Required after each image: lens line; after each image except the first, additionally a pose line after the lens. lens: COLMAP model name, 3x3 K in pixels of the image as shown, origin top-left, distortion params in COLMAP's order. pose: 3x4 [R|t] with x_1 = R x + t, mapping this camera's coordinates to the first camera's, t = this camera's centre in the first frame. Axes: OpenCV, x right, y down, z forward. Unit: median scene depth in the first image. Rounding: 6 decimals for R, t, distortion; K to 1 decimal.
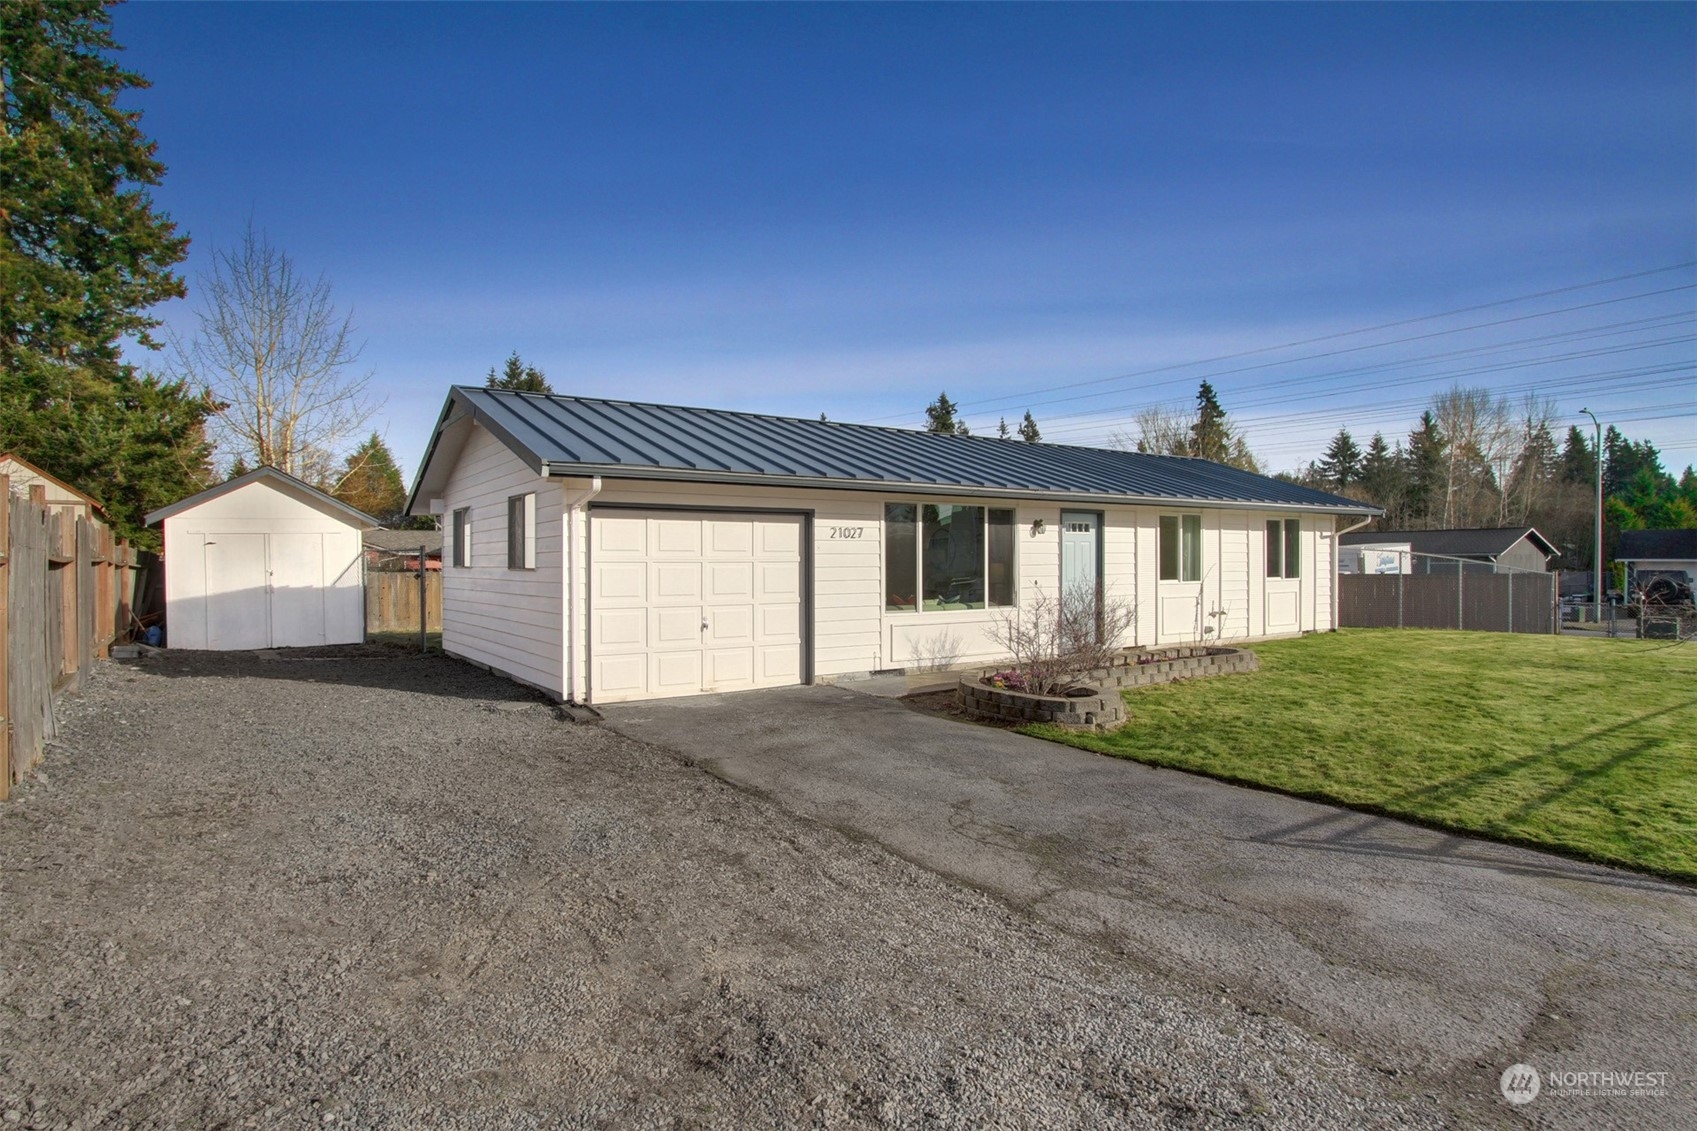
lens RADIAL K [[943.2, 0, 850.8], [0, 943.2, 571.6], [0, 0, 1]] dist [-0.034950, -0.000243]
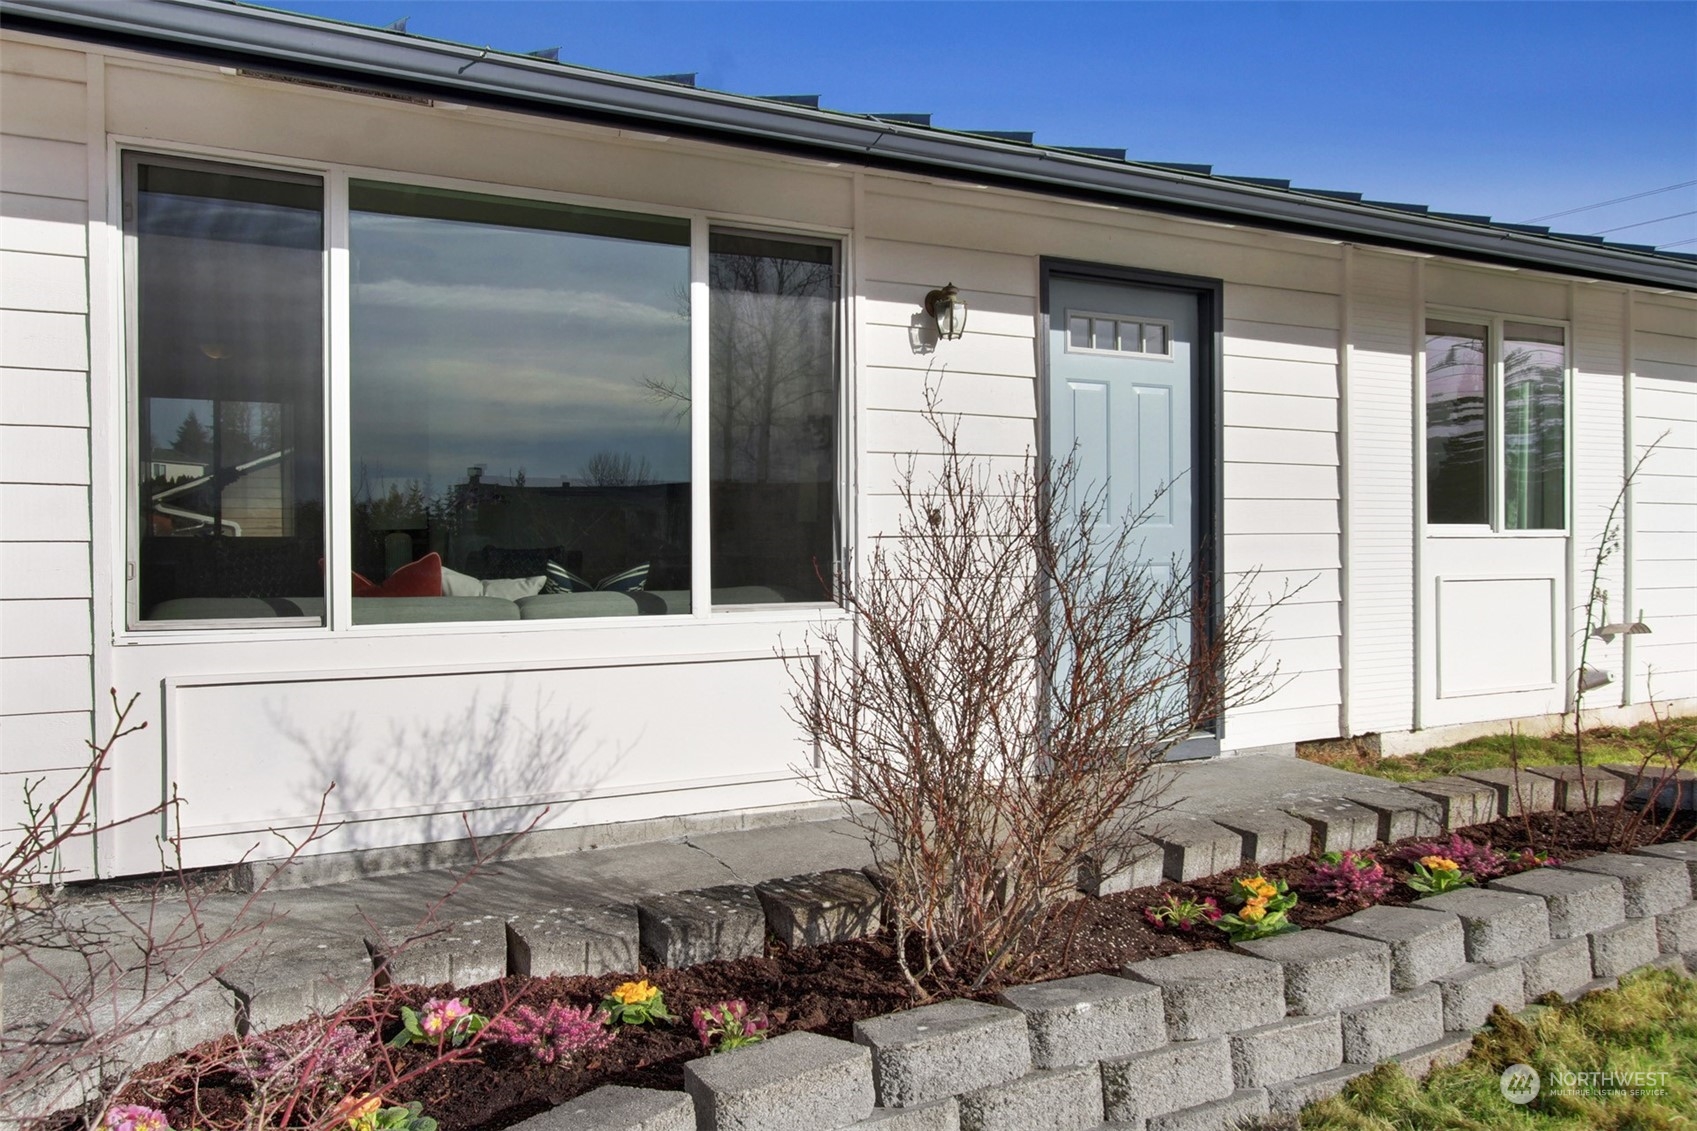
lens RADIAL K [[1161.7, 0, 842.3], [0, 1161.7, 553.8], [0, 0, 1]] dist [-0.008001, 0.009345]
pose [[0.986734, -0.003393, -0.162309, 0.220420], [0.001861, 0.999952, -0.009590, 0.025008], [0.162334, 0.009161, 0.986693, 0.649503]]
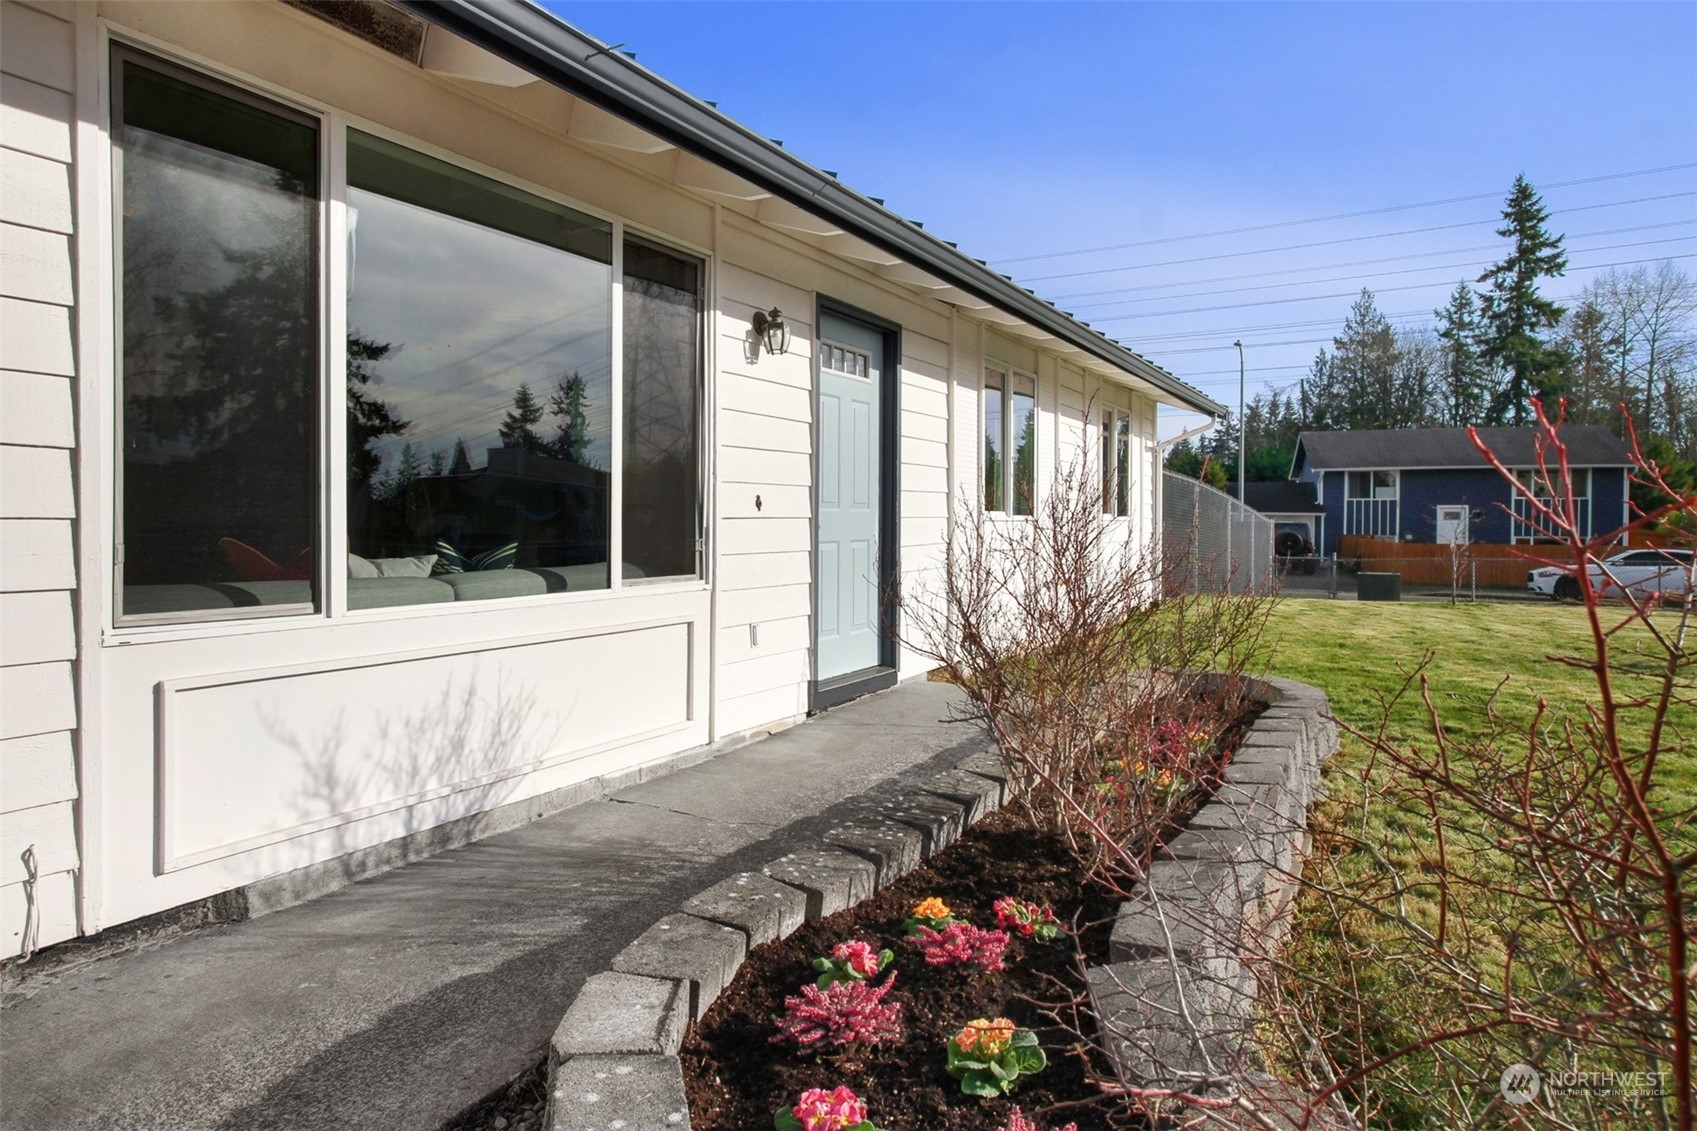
lens RADIAL K [[994.6, 0, 804.2], [0, 994.6, 541.4], [0, 0, 1]] dist [-0.000302, -0.001201]
pose [[0.920460, -0.005164, 0.390803, 0.073617], [0.002280, 0.999967, 0.007842, 0.022161], [-0.390830, -0.006327, 0.920441, 0.662336]]
